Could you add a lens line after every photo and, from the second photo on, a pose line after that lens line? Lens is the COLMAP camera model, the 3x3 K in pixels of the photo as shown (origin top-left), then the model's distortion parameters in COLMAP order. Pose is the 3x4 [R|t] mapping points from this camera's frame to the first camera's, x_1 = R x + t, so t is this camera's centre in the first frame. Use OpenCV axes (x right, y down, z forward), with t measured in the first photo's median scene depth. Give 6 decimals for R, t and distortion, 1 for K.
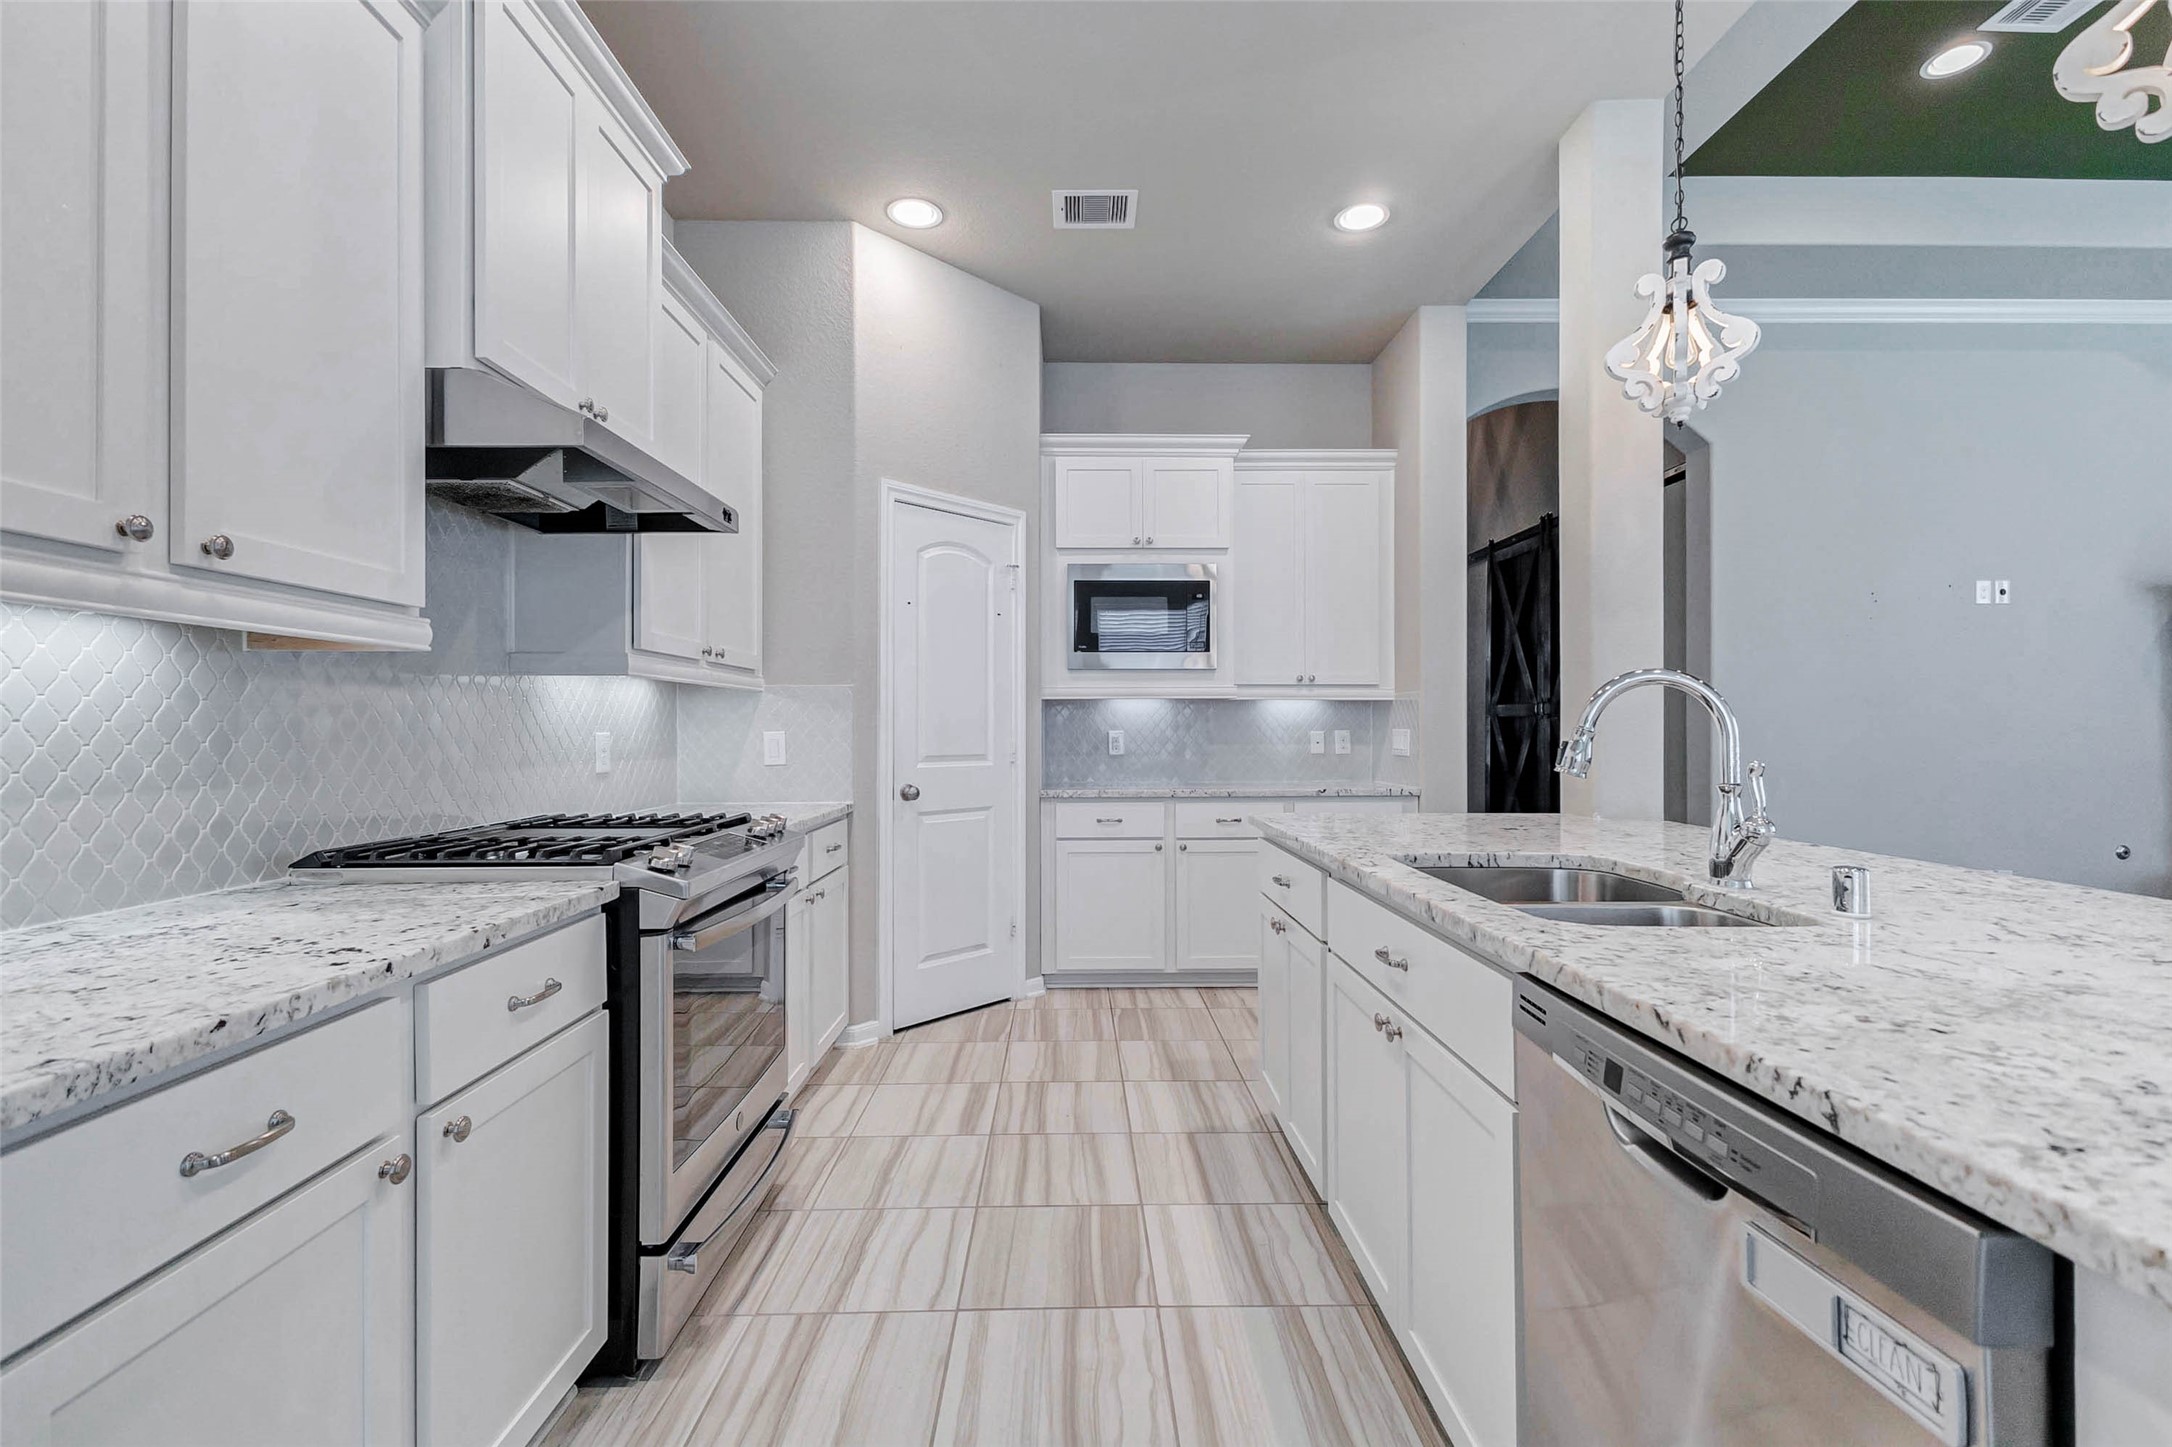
lens RADIAL K [[978.2, 0, 1088.1], [0, 978.2, 732.4], [0, 0, 1]] dist [0.017570, -0.000301]
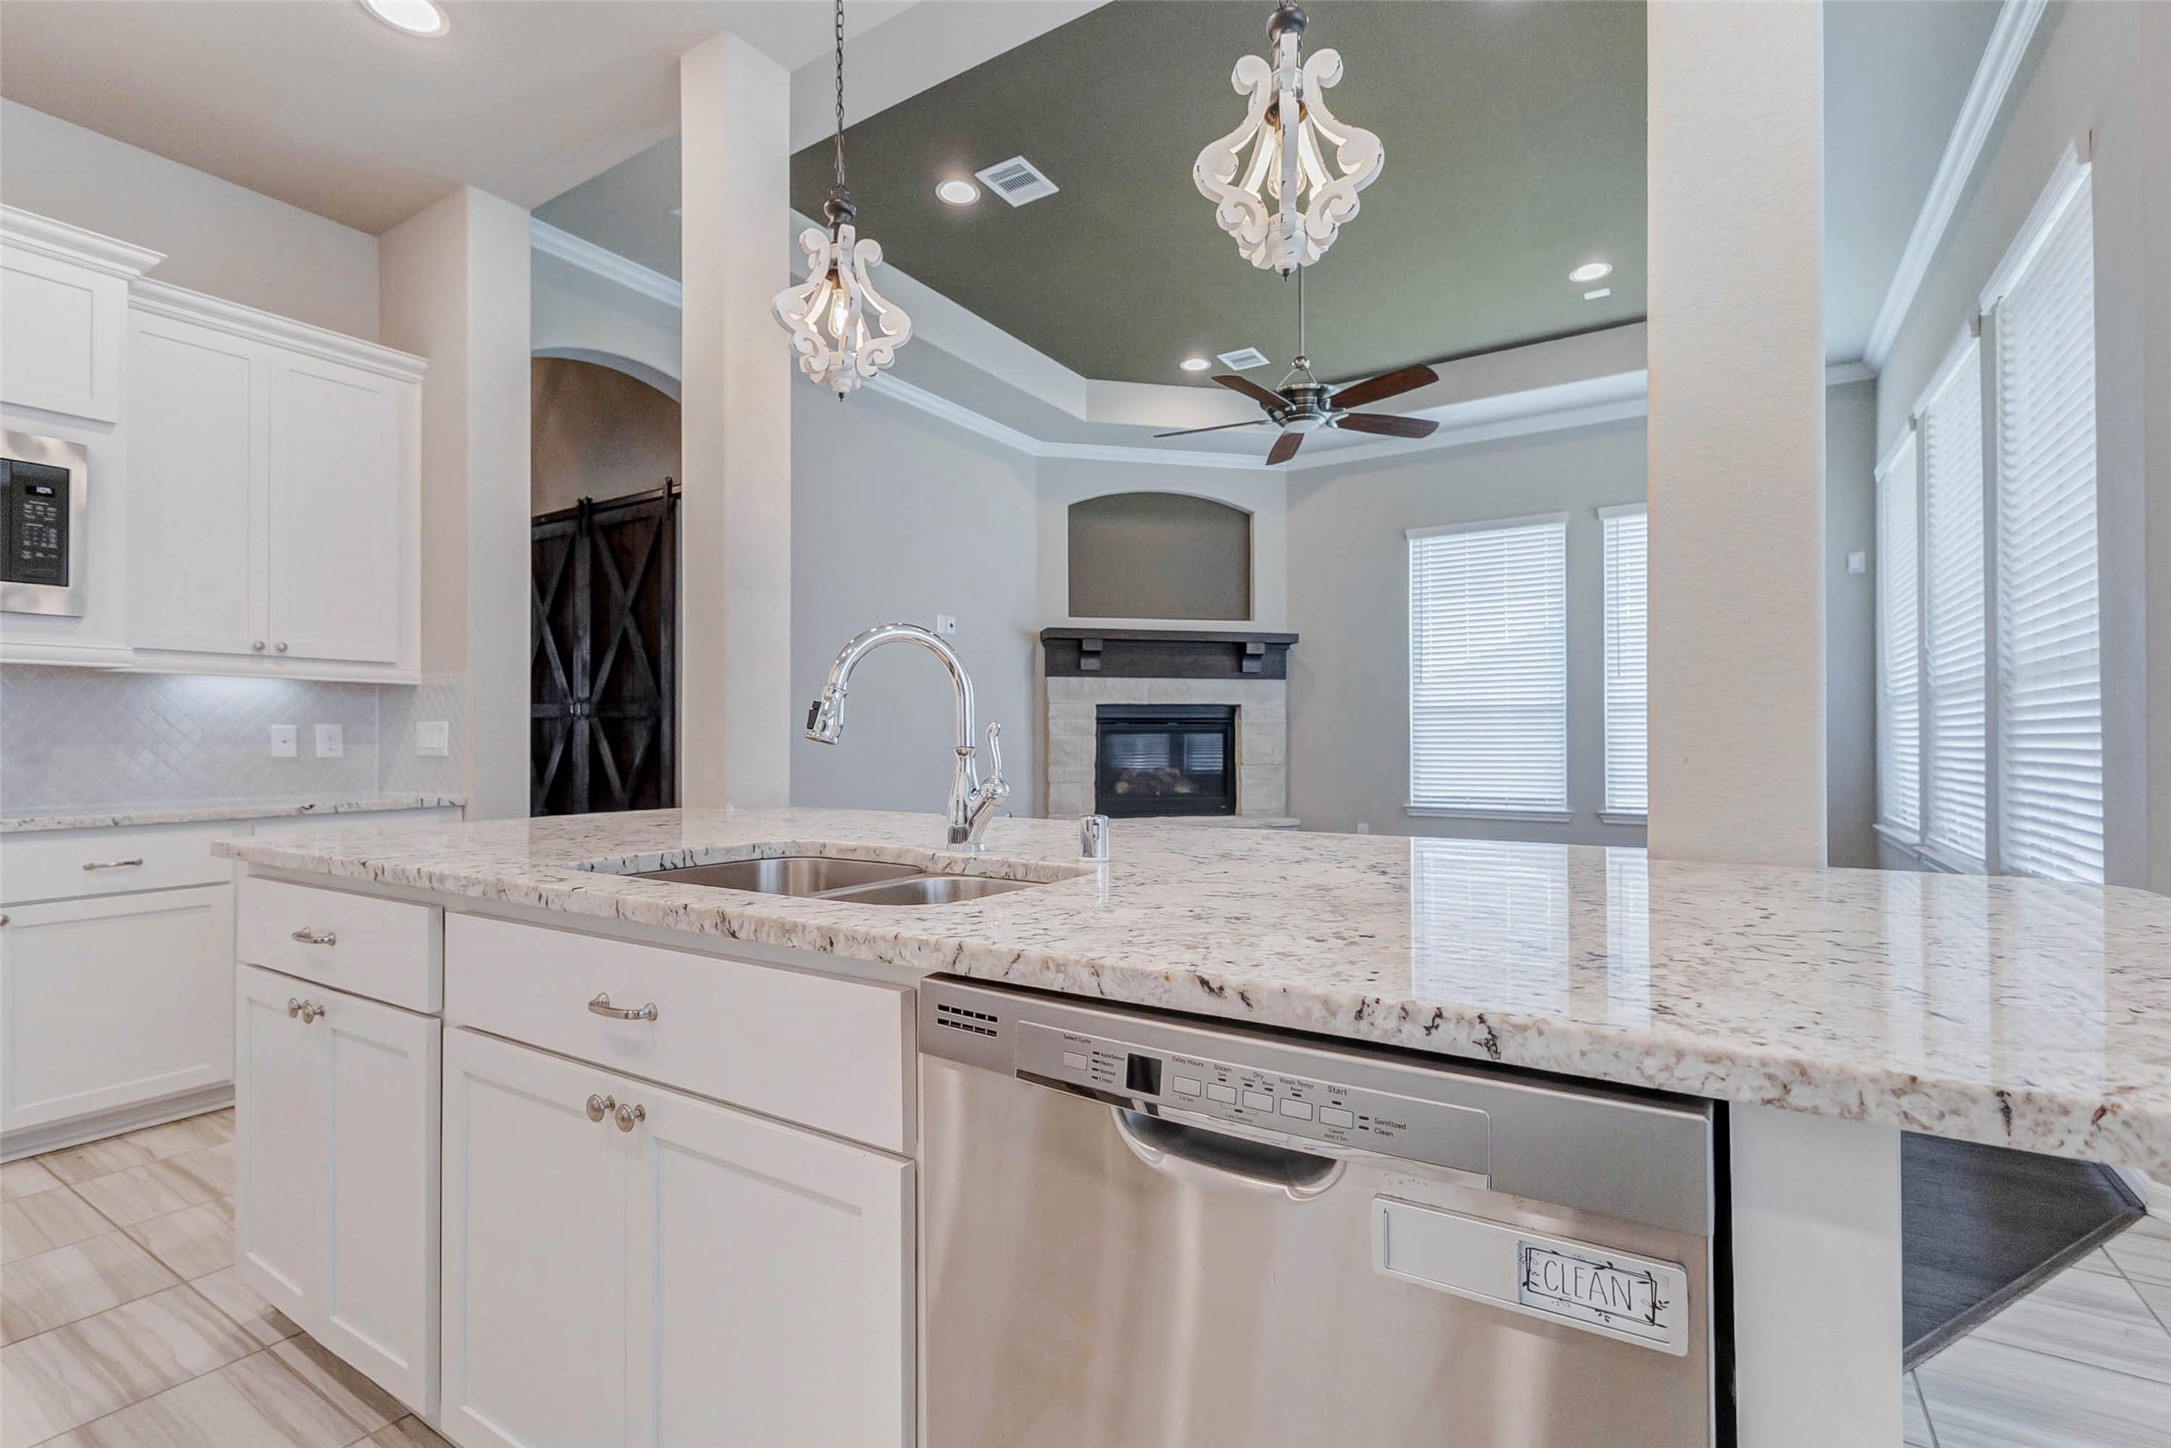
lens RADIAL K [[977.8, 0, 1115.6], [0, 977.8, 726.2], [0, 0, 1]] dist [0.017570, -0.000301]
pose [[0.553642, 0.011496, 0.832676, -0.052677], [0.006532, 0.999814, -0.018147, 0.032270], [-0.832729, 0.015486, 0.553464, 0.221501]]
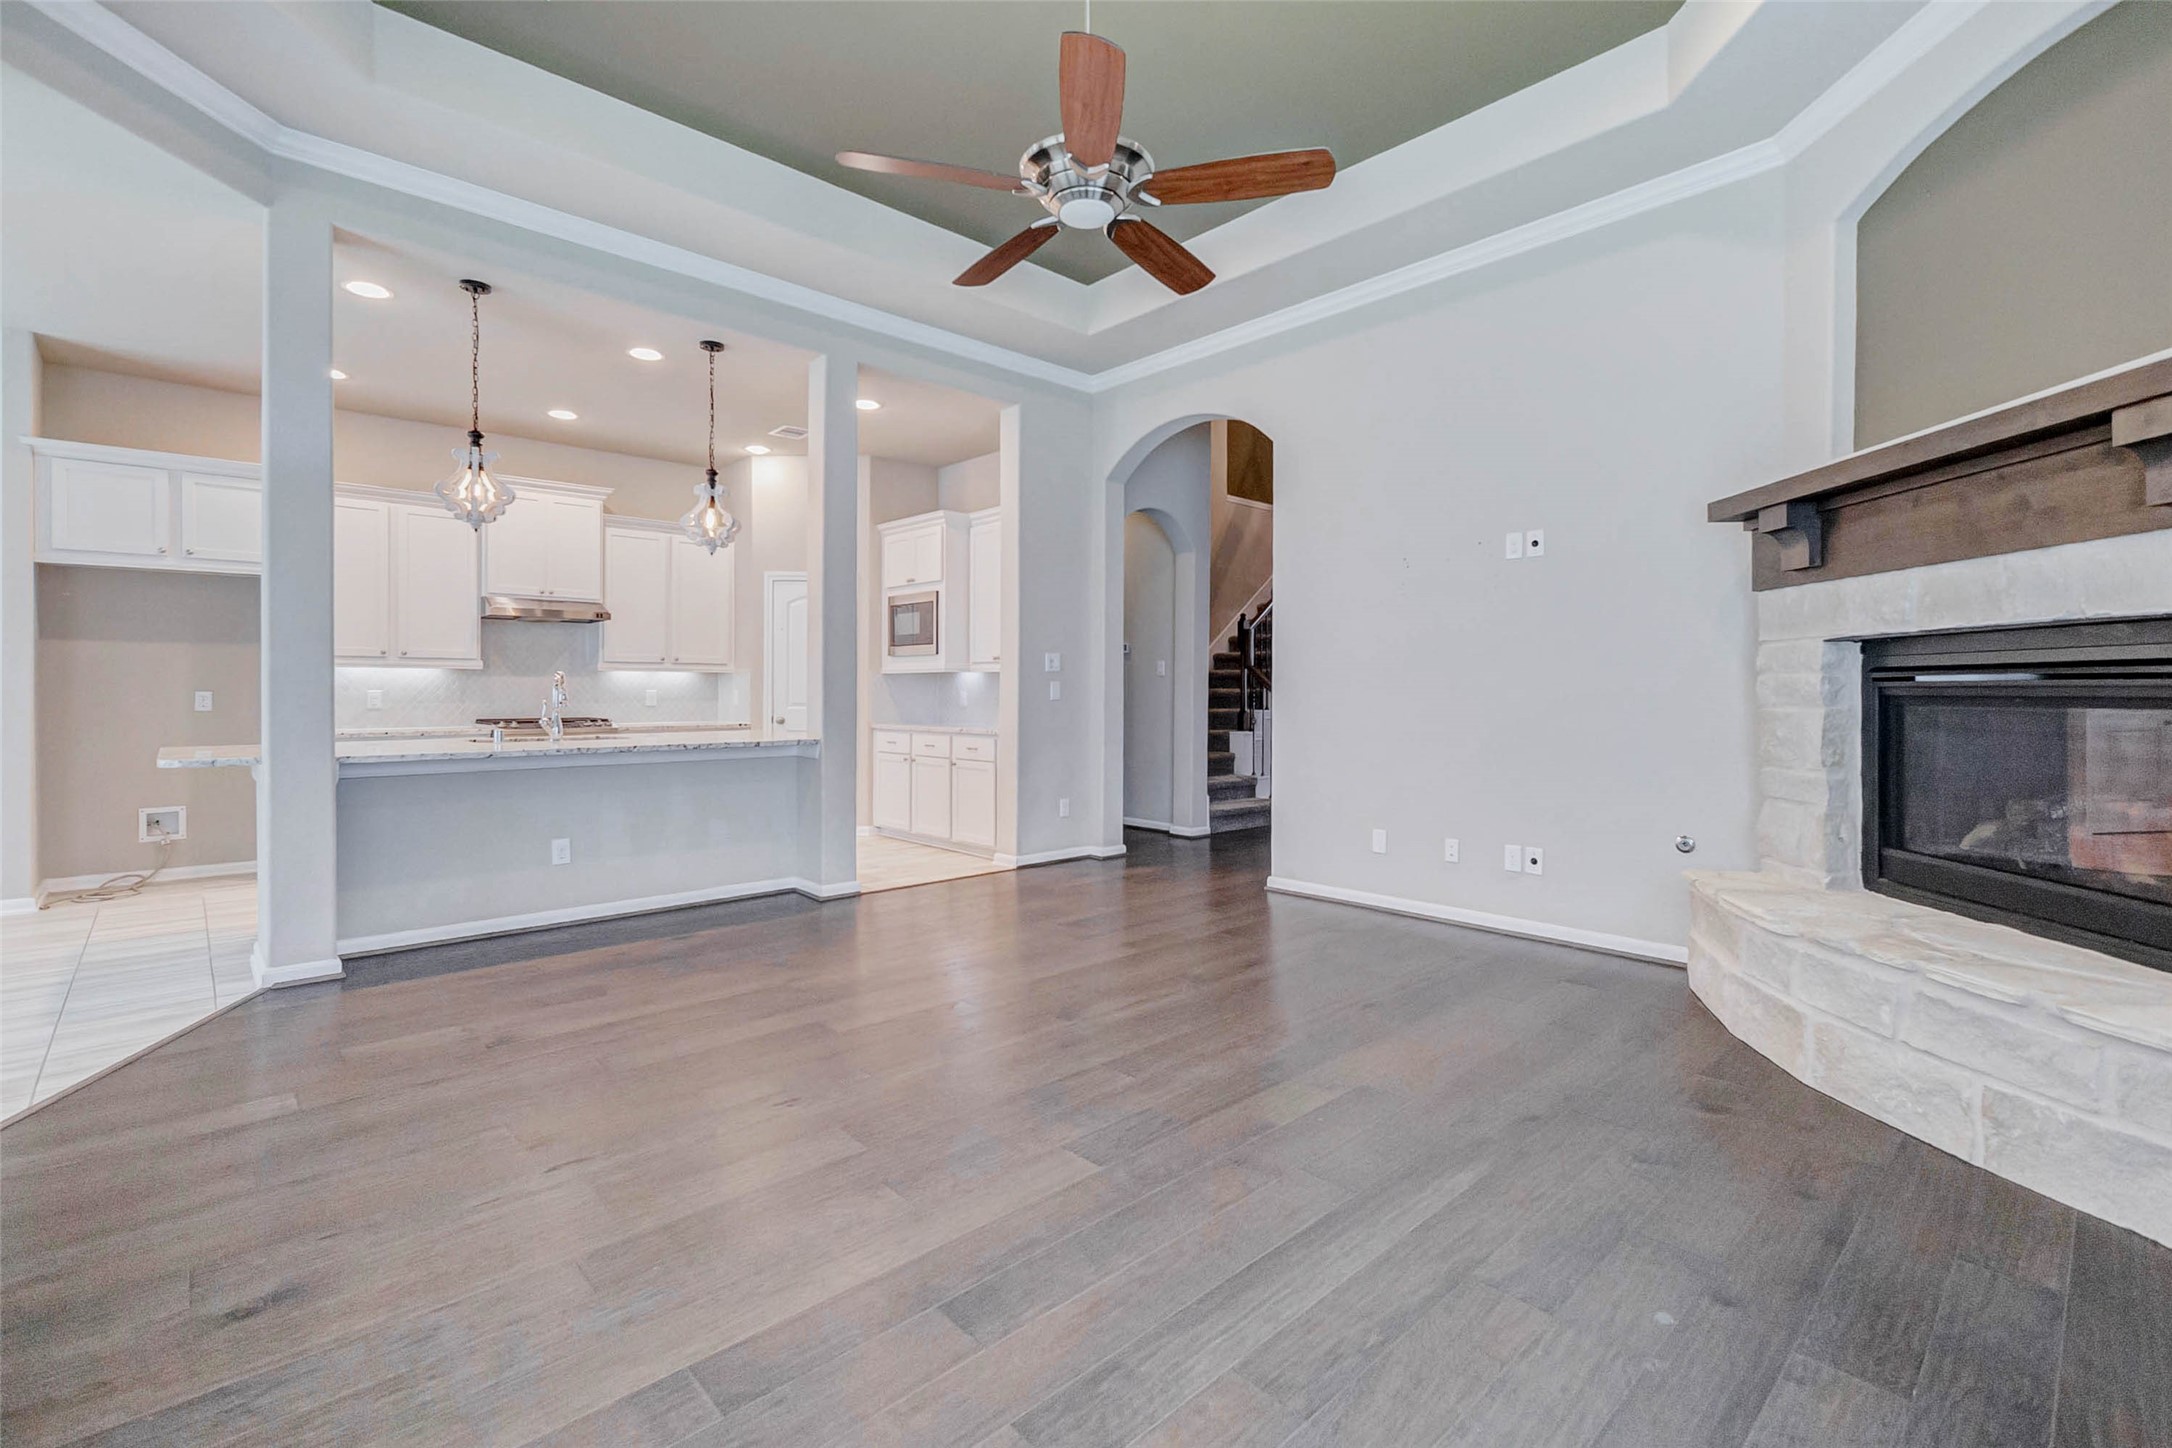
lens RADIAL K [[978.2, 0, 1066.8], [0, 978.2, 701.6], [0, 0, 1]] dist [0.017570, -0.000301]
pose [[0.645026, 0.012741, -0.764054, 2.759240], [-0.005703, 0.999913, 0.011860, -0.008422], [0.764139, -0.003293, 0.645043, 0.180760]]
